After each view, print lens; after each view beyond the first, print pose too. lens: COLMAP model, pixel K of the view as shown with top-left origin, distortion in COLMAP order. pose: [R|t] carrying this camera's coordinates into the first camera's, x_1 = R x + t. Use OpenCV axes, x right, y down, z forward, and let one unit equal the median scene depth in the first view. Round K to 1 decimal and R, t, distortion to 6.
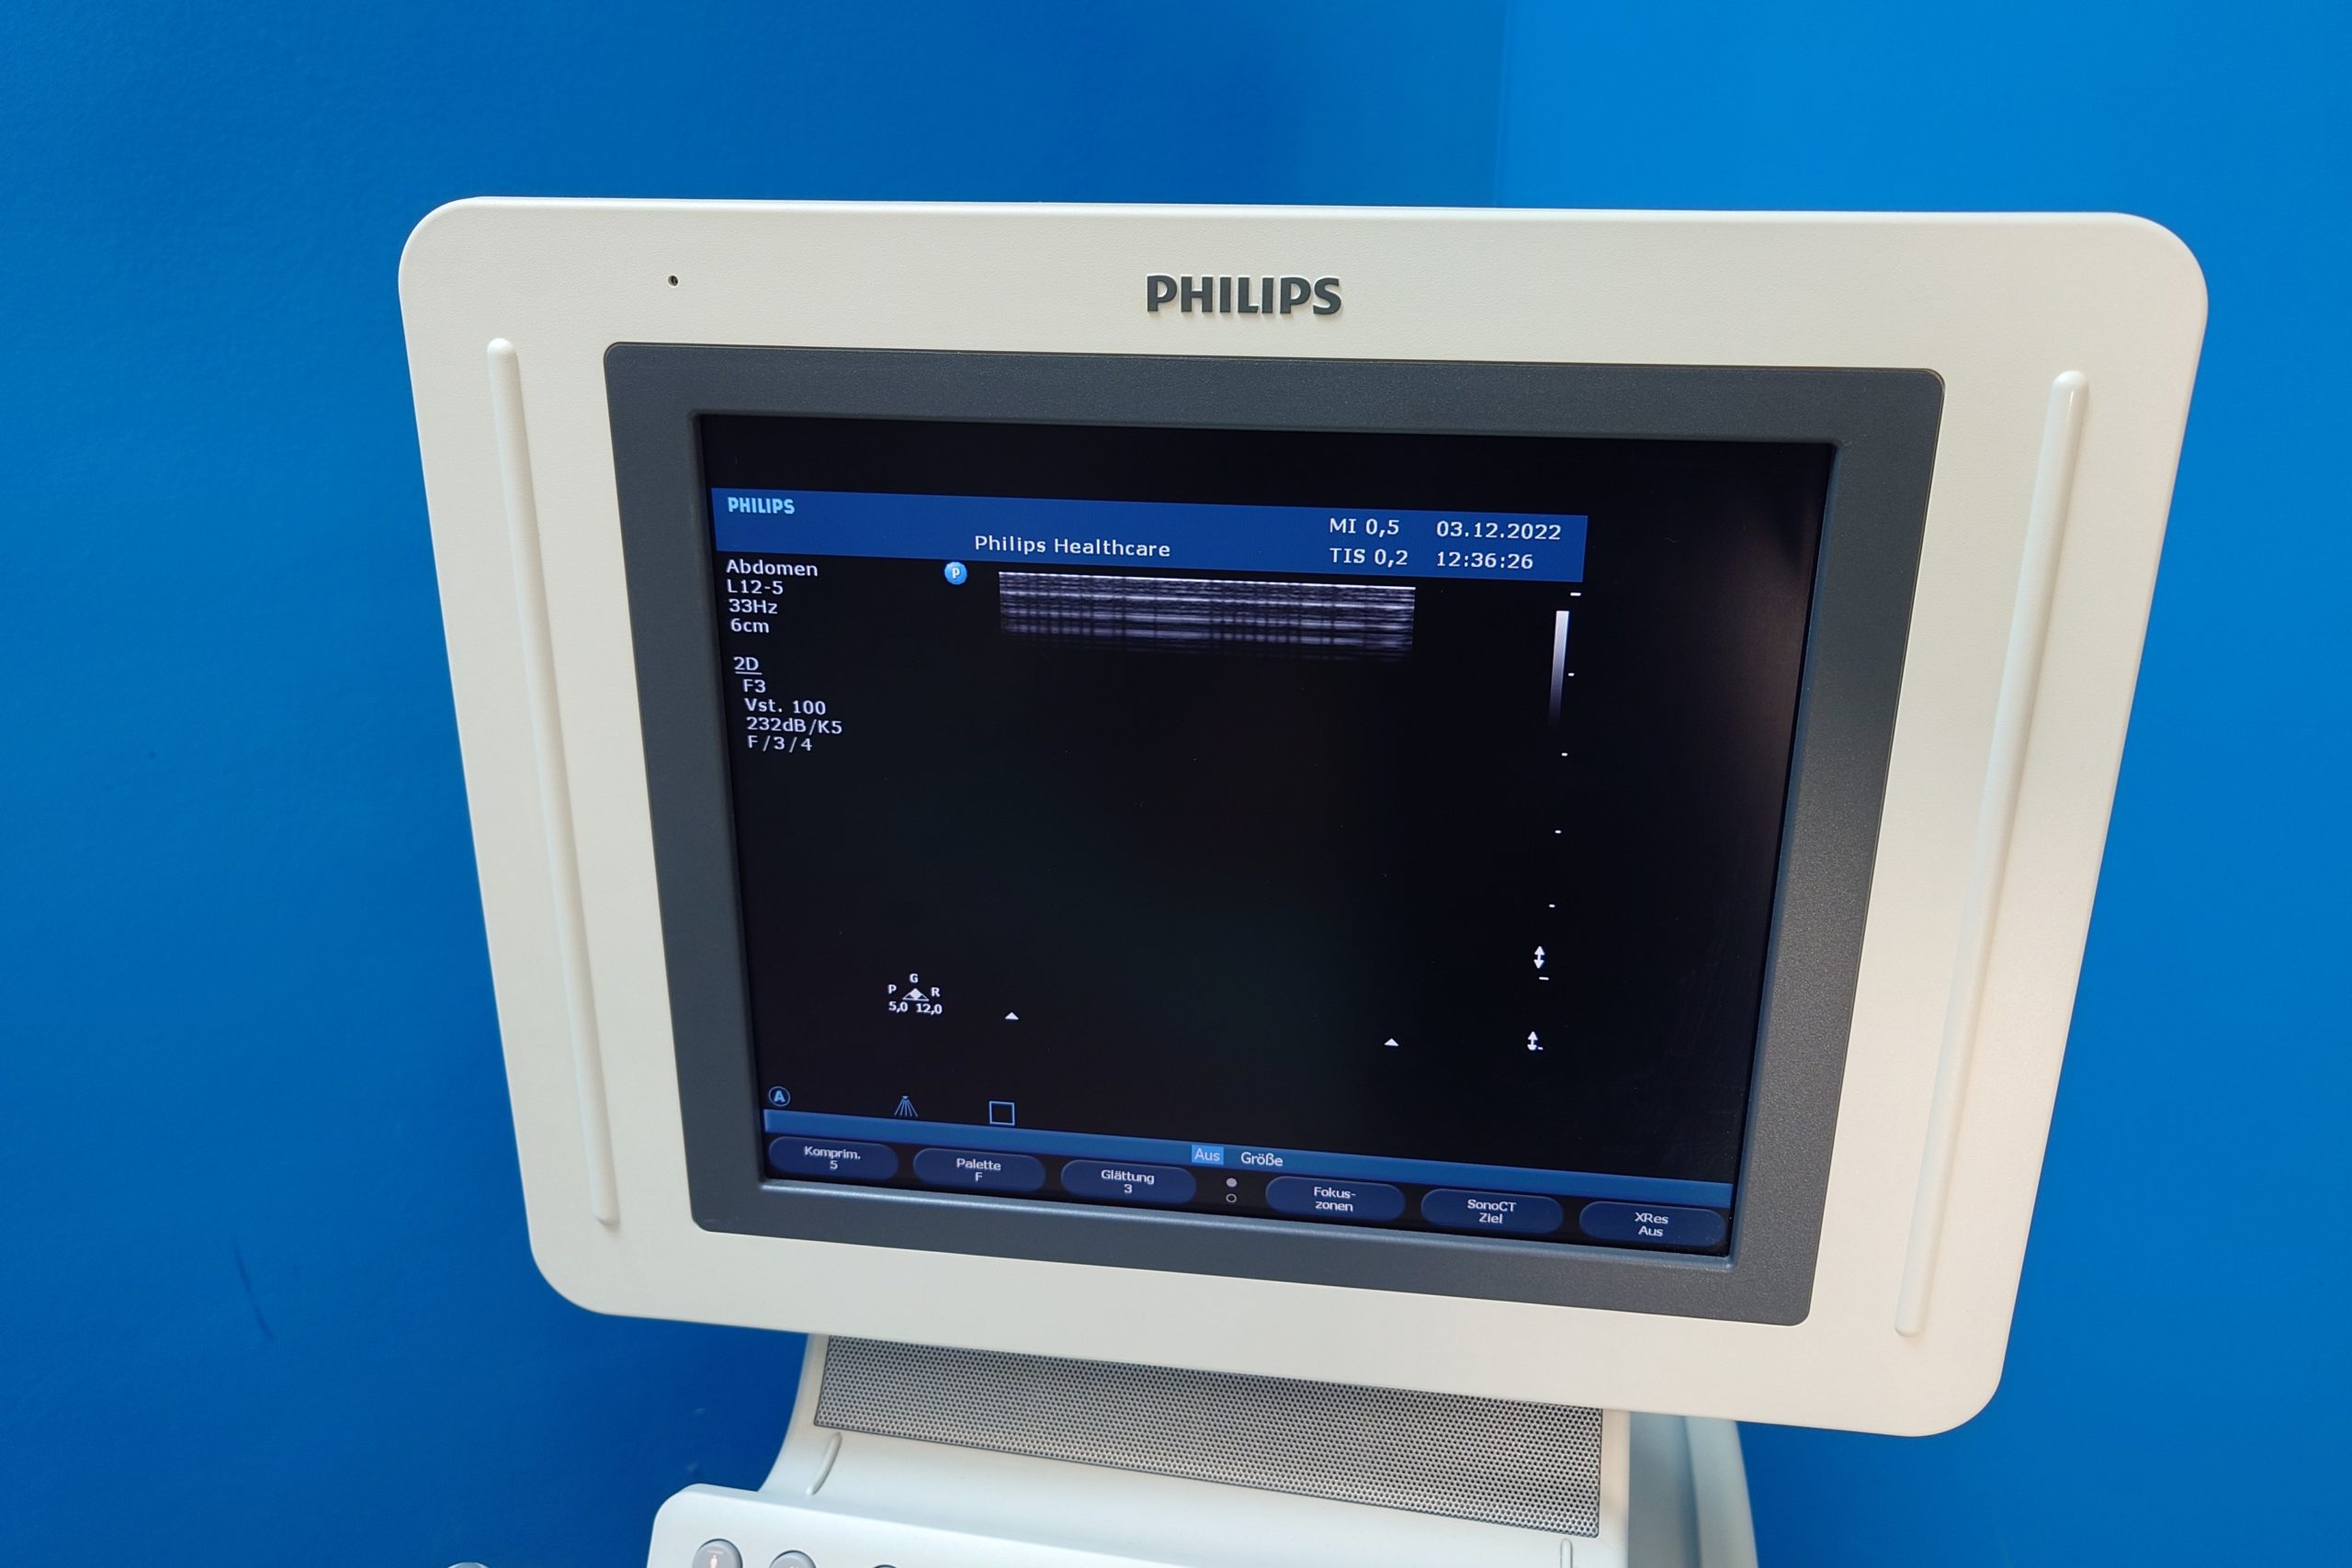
lens RADIAL K [[1629.0, 0, 1188.9], [0, 1629.0, 790.5], [0, 0, 1]] dist [0.004636, -0.002648]
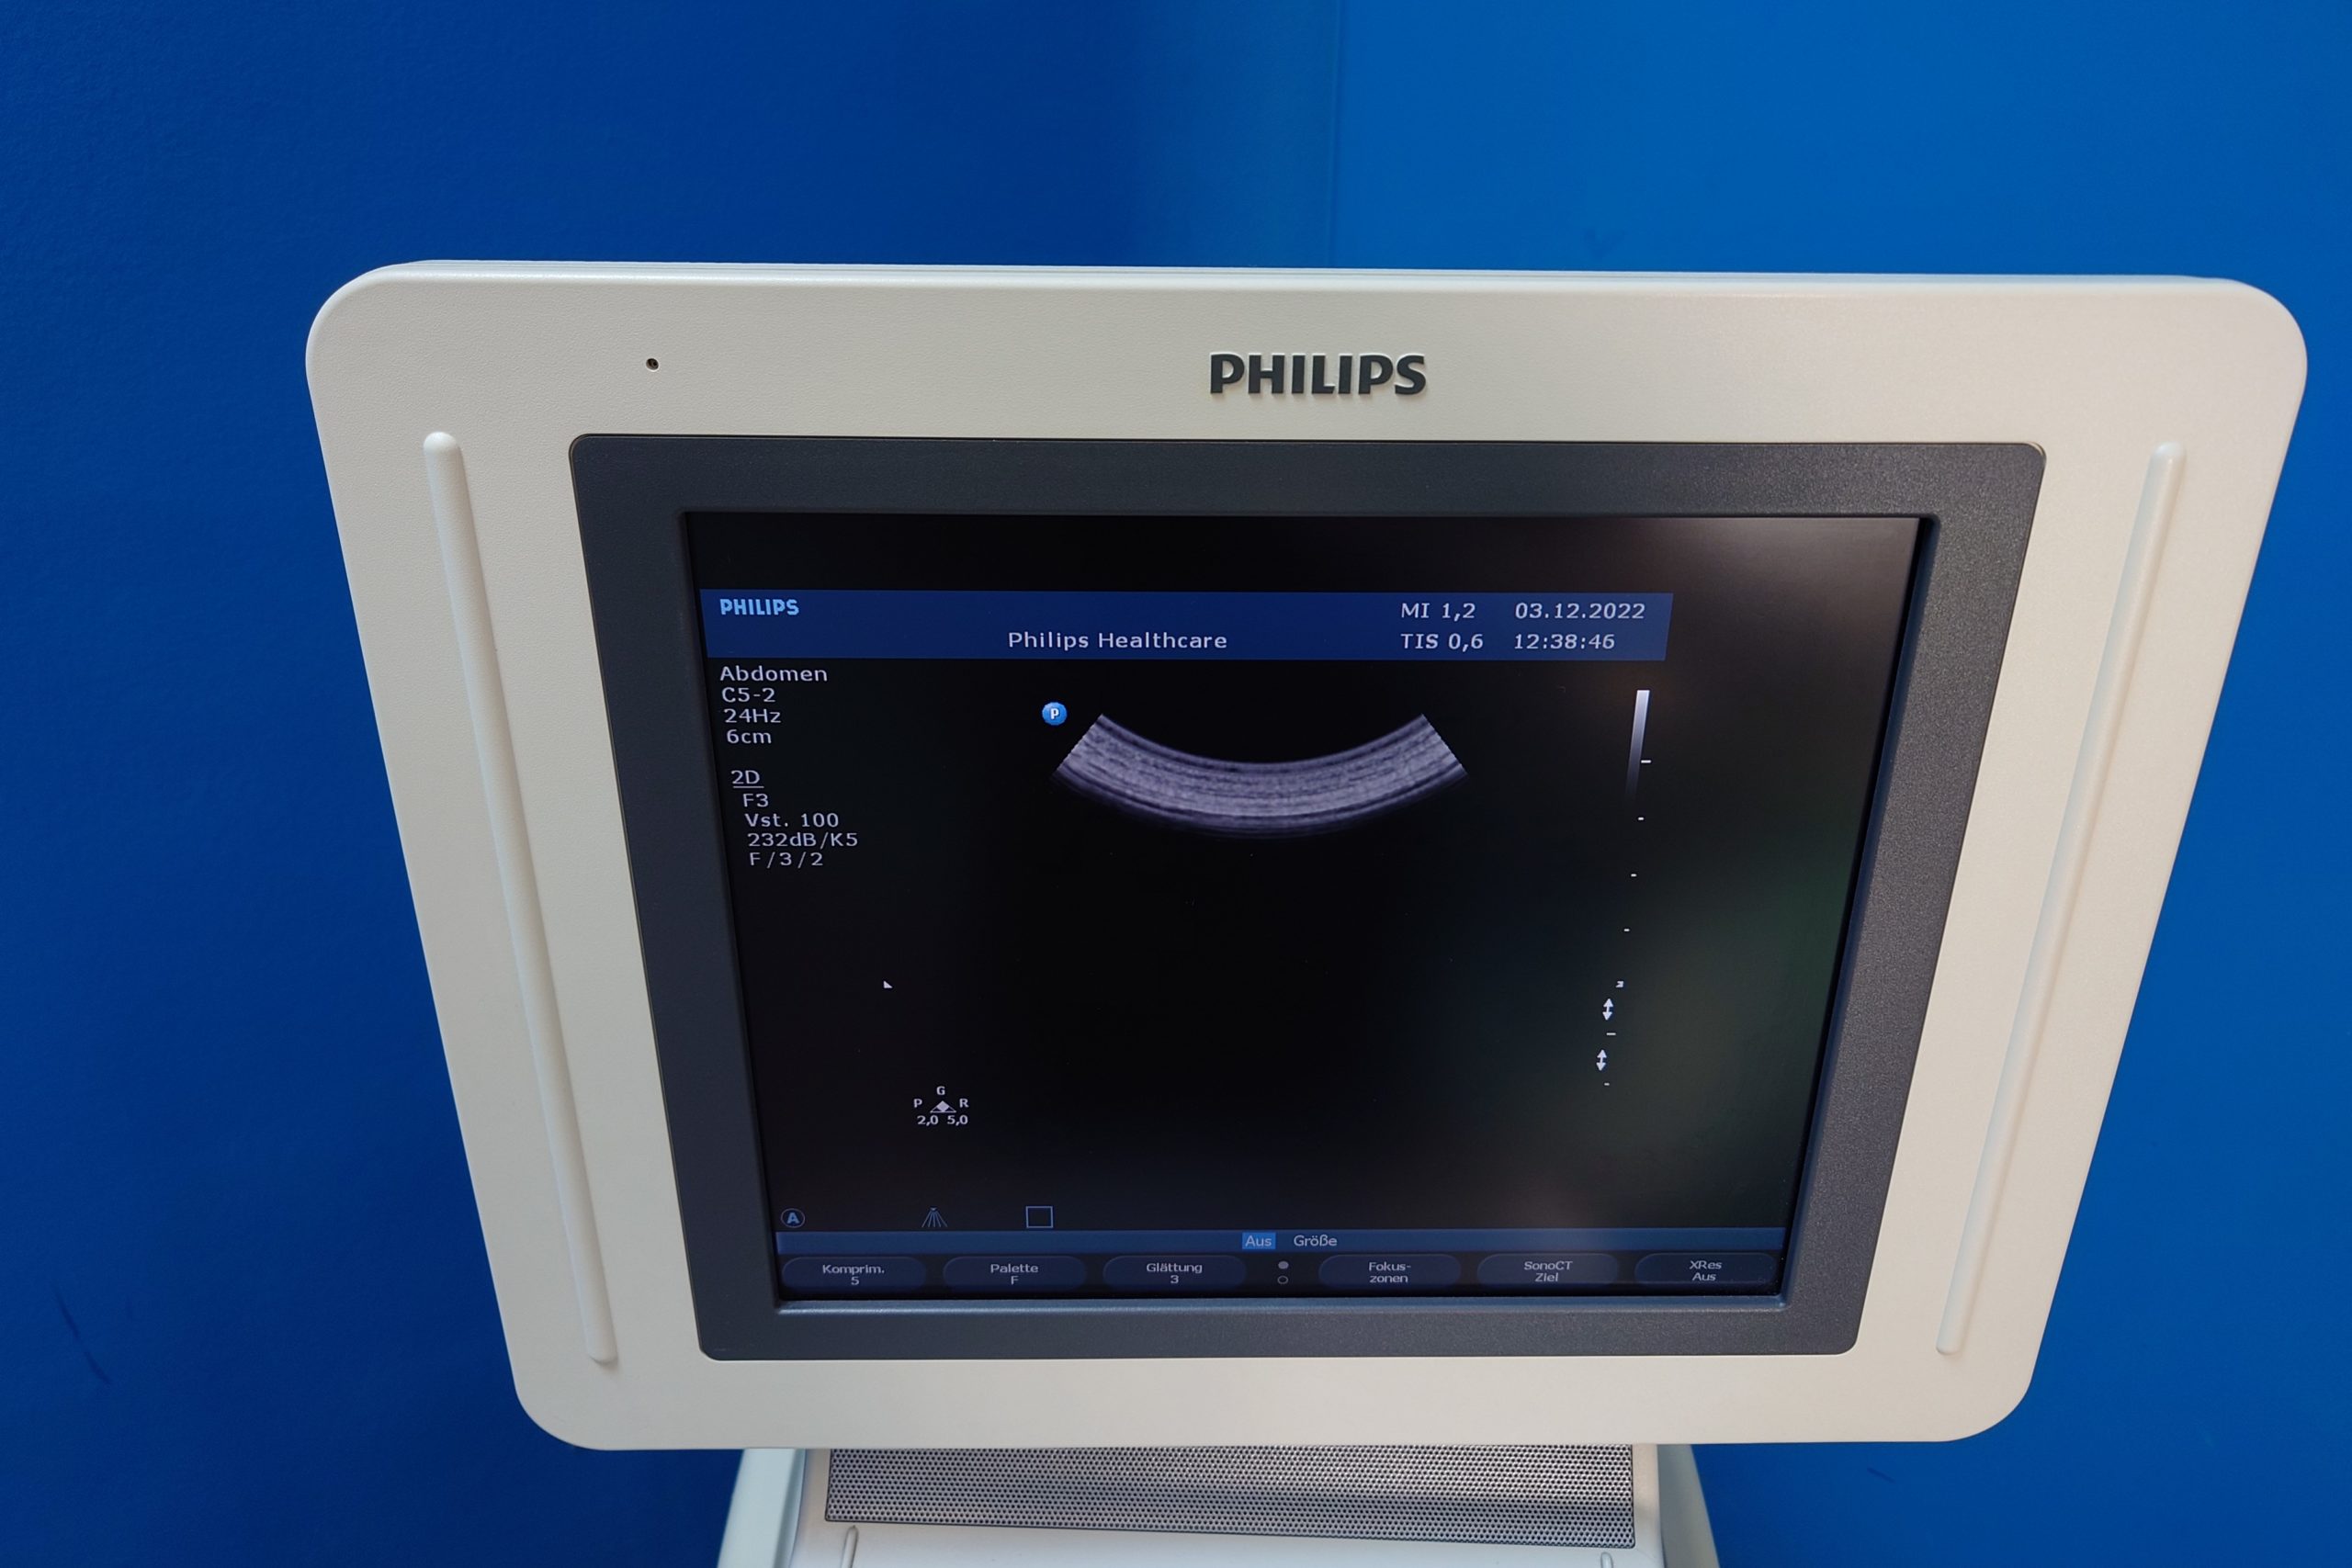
lens RADIAL K [[1629.0, 0, 1180.0], [0, 1629.0, 776.7], [0, 0, 1]] dist [0.004636, -0.002648]
pose [[0.989389, -0.061156, 0.131793, -0.153735], [0.048906, 0.994345, 0.094266, -0.150273], [-0.136812, -0.086821, 0.986785, 0.087394]]
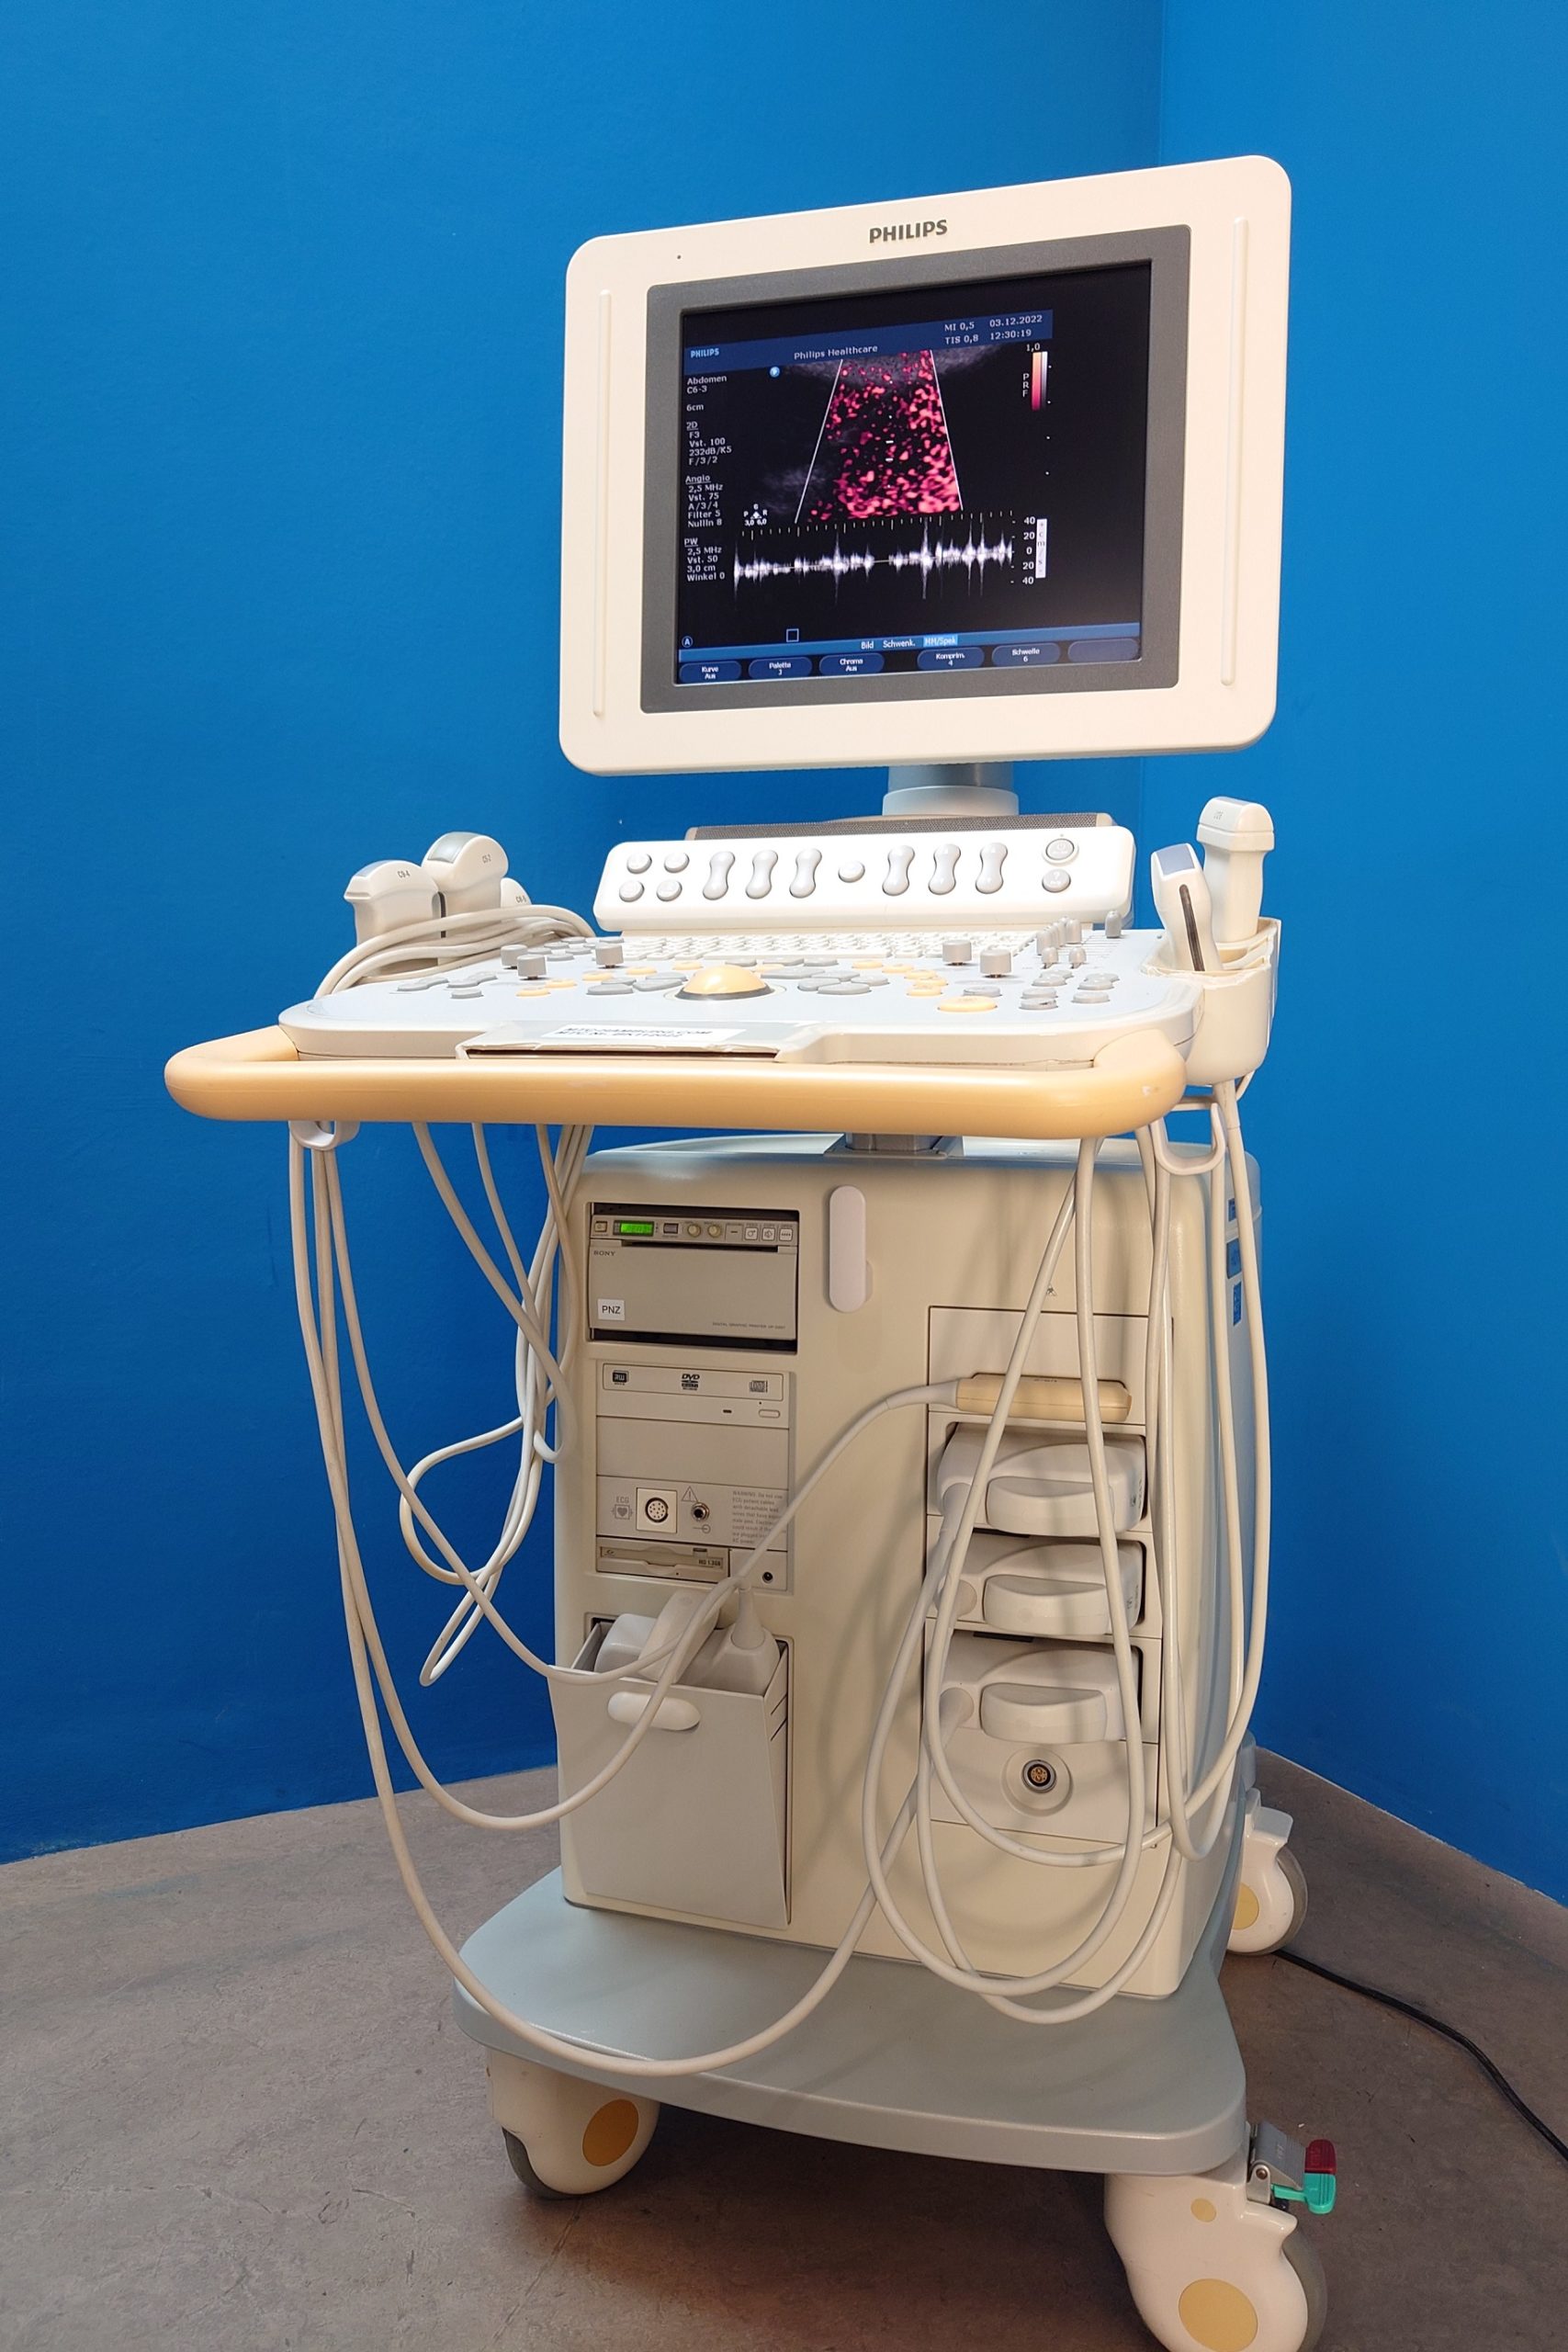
lens RADIAL K [[1629.0, 0, 795.0], [0, 1629.0, 1218.8], [0, 0, 1]] dist [0.004636, -0.002648]
pose [[0.992461, 0.016734, -0.121413, 0.165741], [-0.050870, 0.957515, -0.283860, 1.619392], [0.111505, 0.287896, 0.951148, -0.828780]]
